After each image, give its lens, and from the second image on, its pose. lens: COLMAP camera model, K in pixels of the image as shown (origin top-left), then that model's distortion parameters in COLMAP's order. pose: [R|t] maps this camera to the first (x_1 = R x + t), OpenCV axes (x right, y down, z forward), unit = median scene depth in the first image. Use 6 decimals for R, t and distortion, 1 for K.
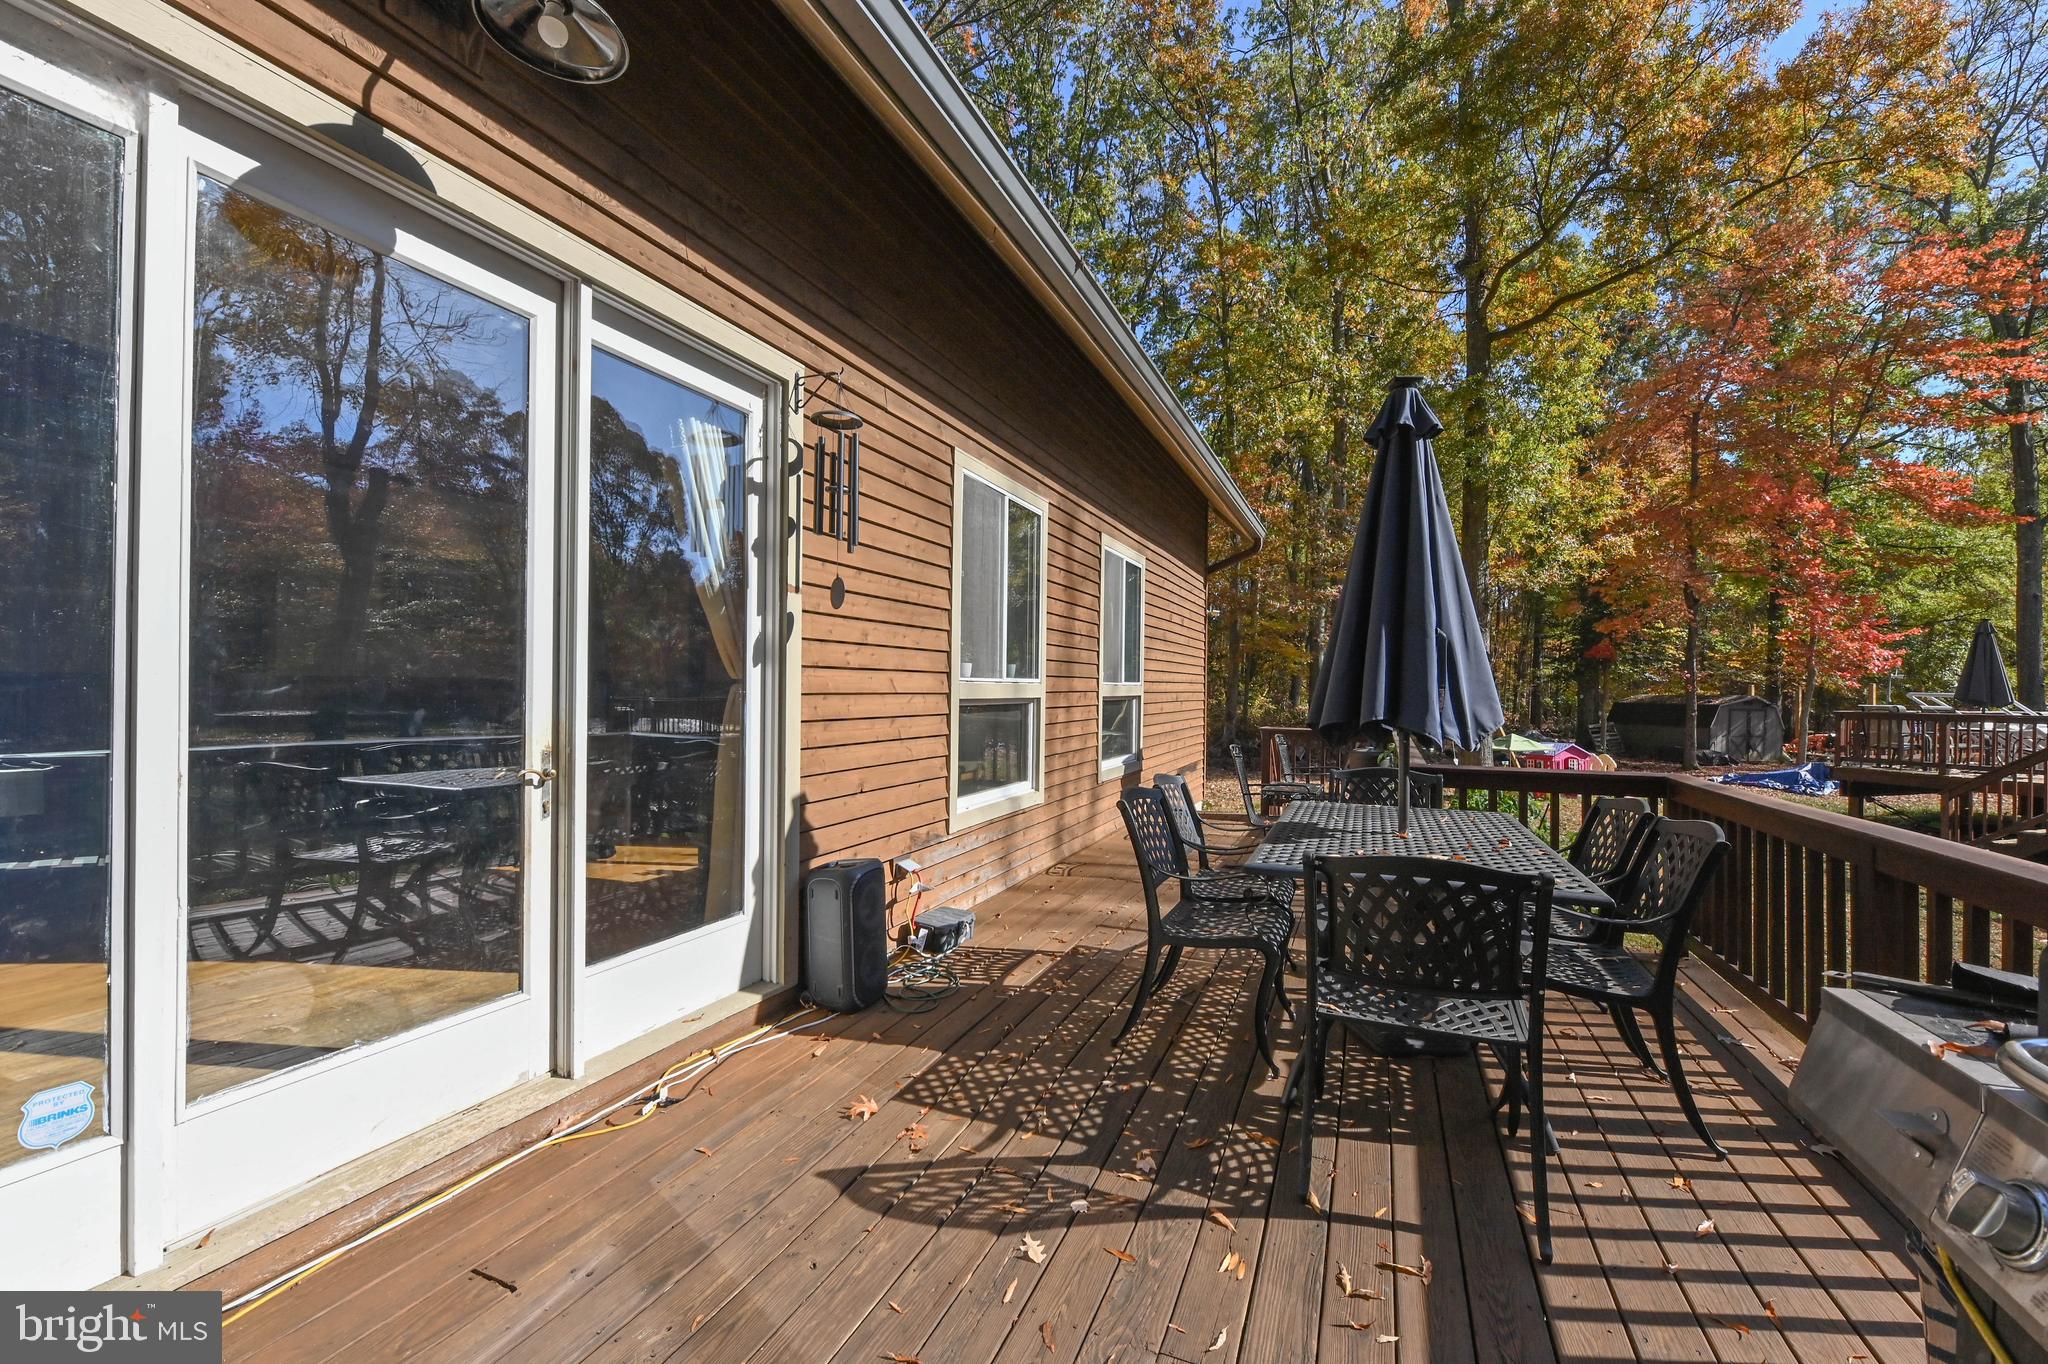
lens RADIAL K [[813.5, 0, 1022.3], [0, 813.5, 685.1], [0, 0, 1]] dist [-0.003396, -0.000465]
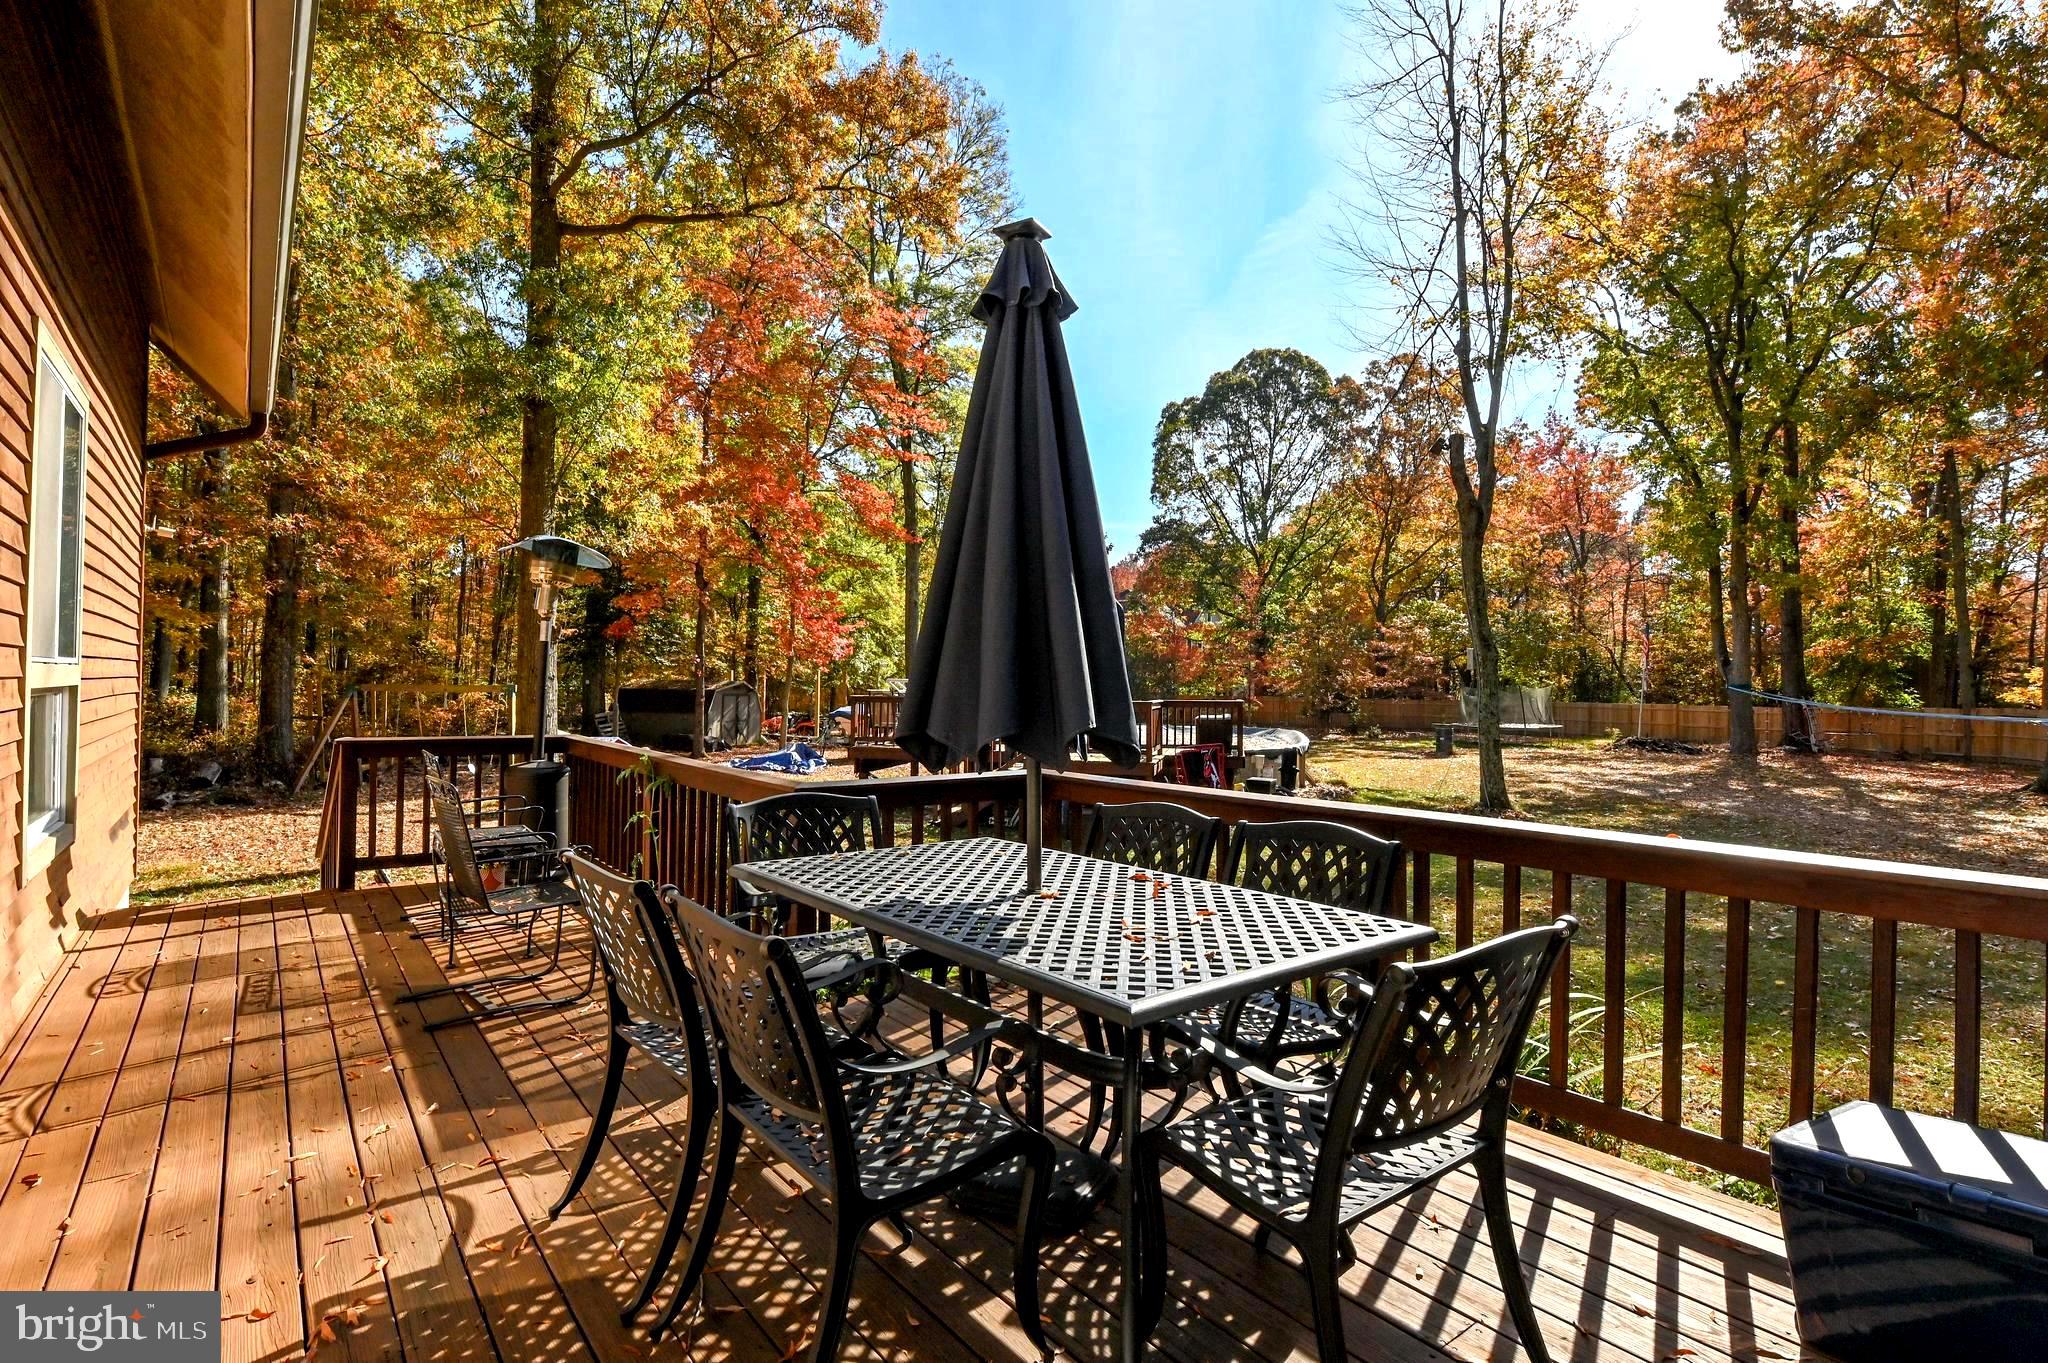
lens RADIAL K [[999.1, 0, 1025.2], [0, 999.1, 675.9], [0, 0, 1]] dist [0.002285, 0.000243]
pose [[0.476684, 0.002696, 0.879071, -0.065267], [-0.010128, 0.999946, 0.002425, 0.000098], [-0.879016, -0.010059, 0.476685, 0.144456]]
